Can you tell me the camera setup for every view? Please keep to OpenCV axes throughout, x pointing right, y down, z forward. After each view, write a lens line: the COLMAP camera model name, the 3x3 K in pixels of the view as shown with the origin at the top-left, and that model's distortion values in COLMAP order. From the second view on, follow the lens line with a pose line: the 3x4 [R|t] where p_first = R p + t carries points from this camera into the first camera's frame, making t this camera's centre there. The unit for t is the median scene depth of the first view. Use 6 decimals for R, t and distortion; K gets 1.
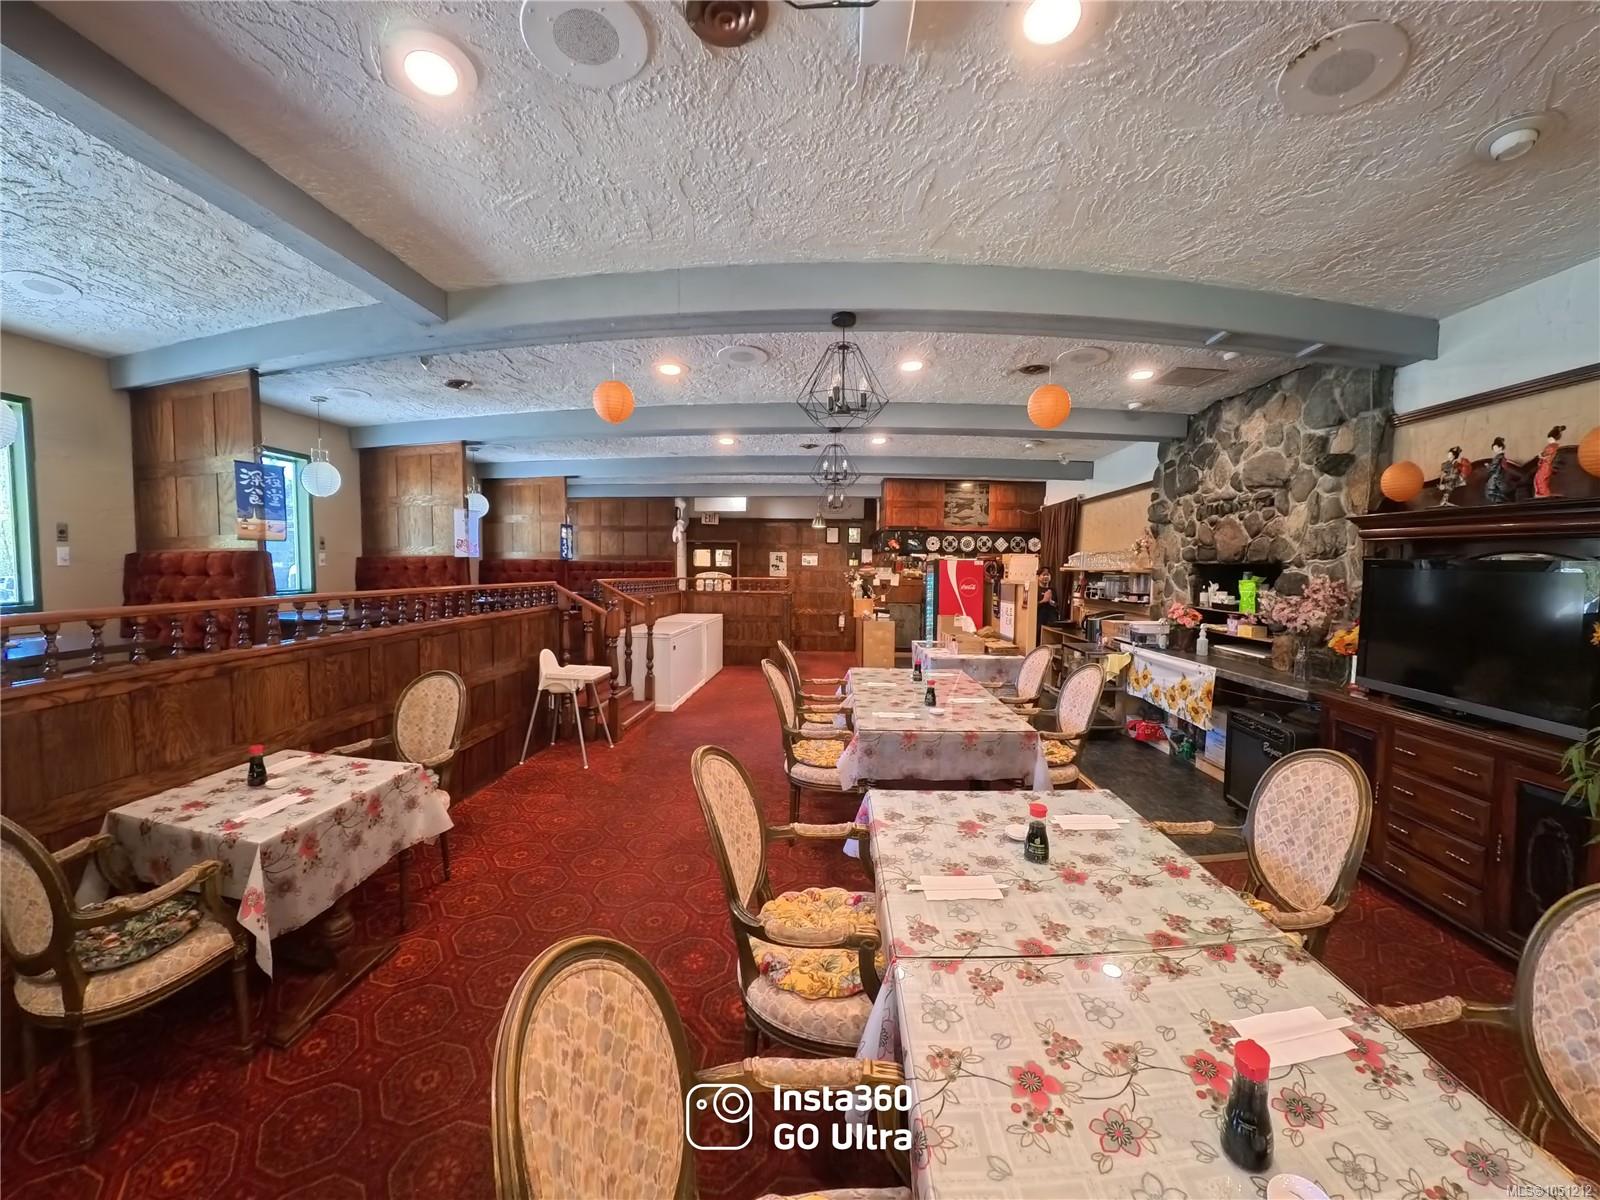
lens RADIAL K [[714.4, 0, 800.0], [0, 714.4, 600.0], [0, 0, 1]] dist [0.000701, 0.000272]
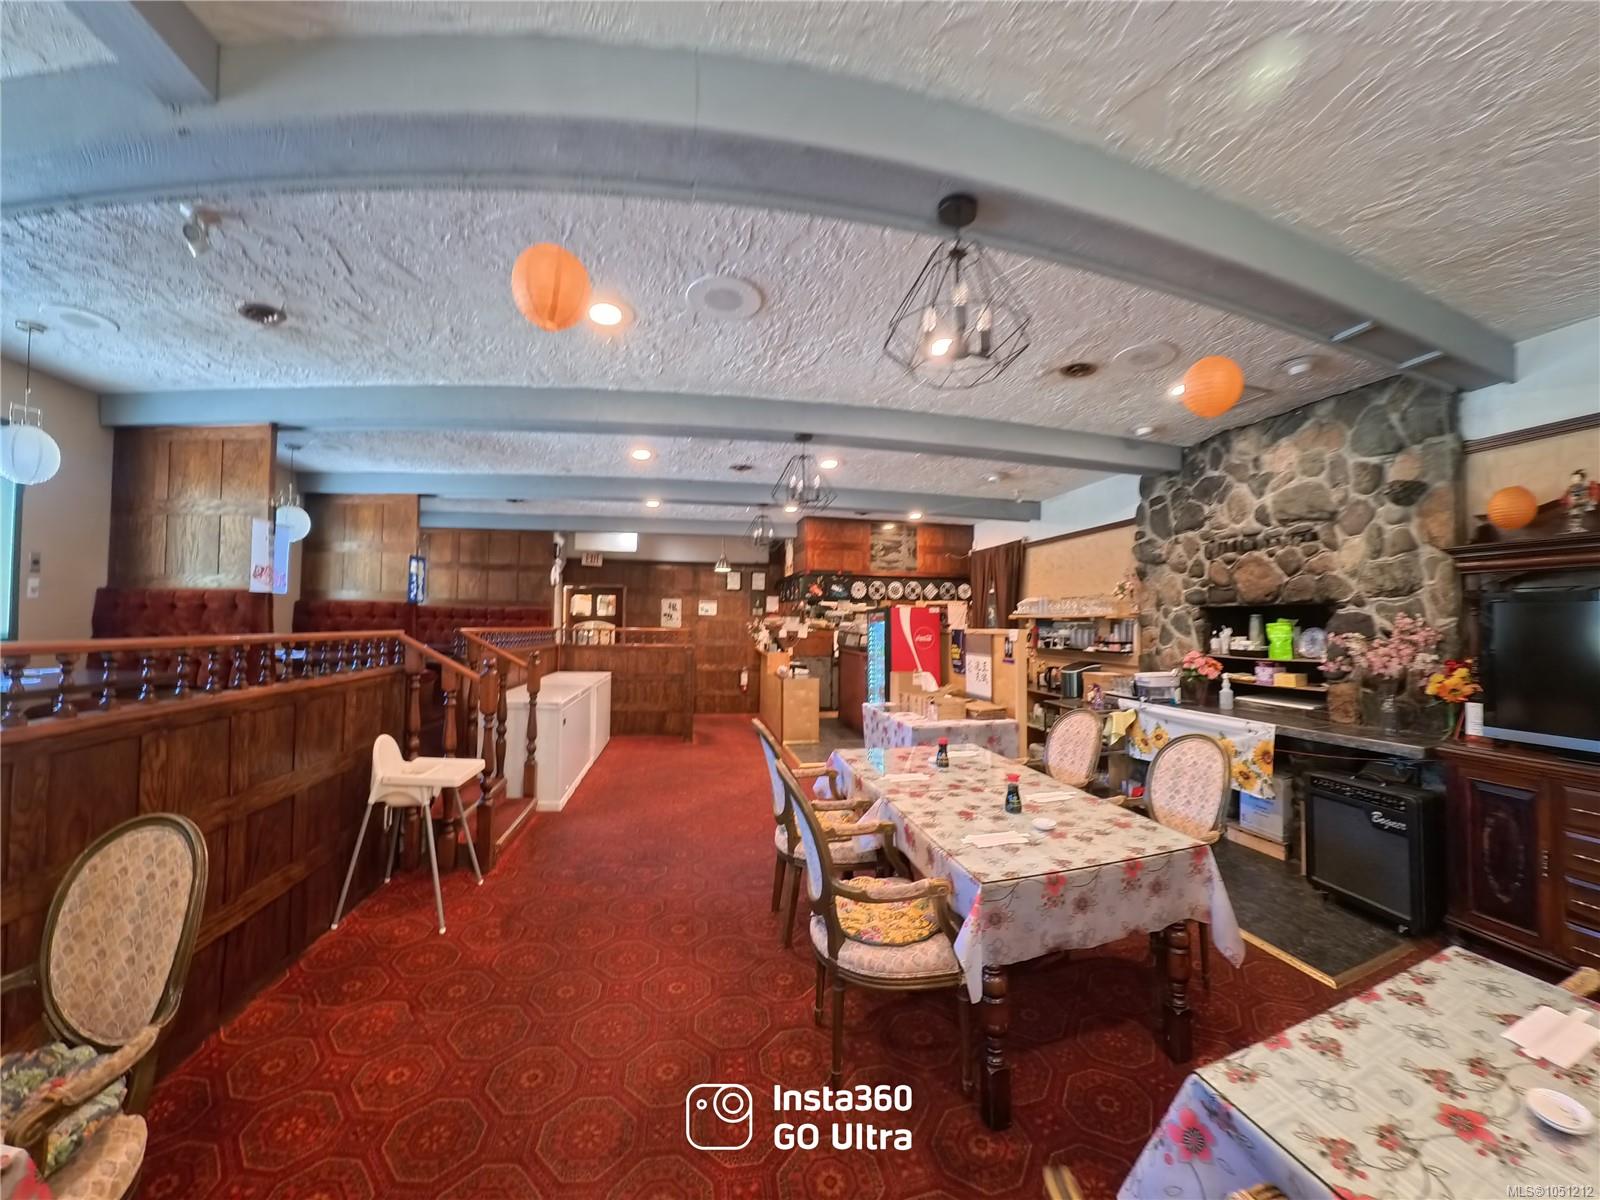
lens RADIAL K [[645.9, 0, 798.4], [0, 645.9, 580.6], [0, 0, 1]] dist [-0.052283, 0.000116]
pose [[0.963748, 0.016482, 0.266305, -0.149272], [0.013529, 0.993788, -0.110468, -0.002036], [-0.266471, 0.110066, 0.957538, 0.348059]]
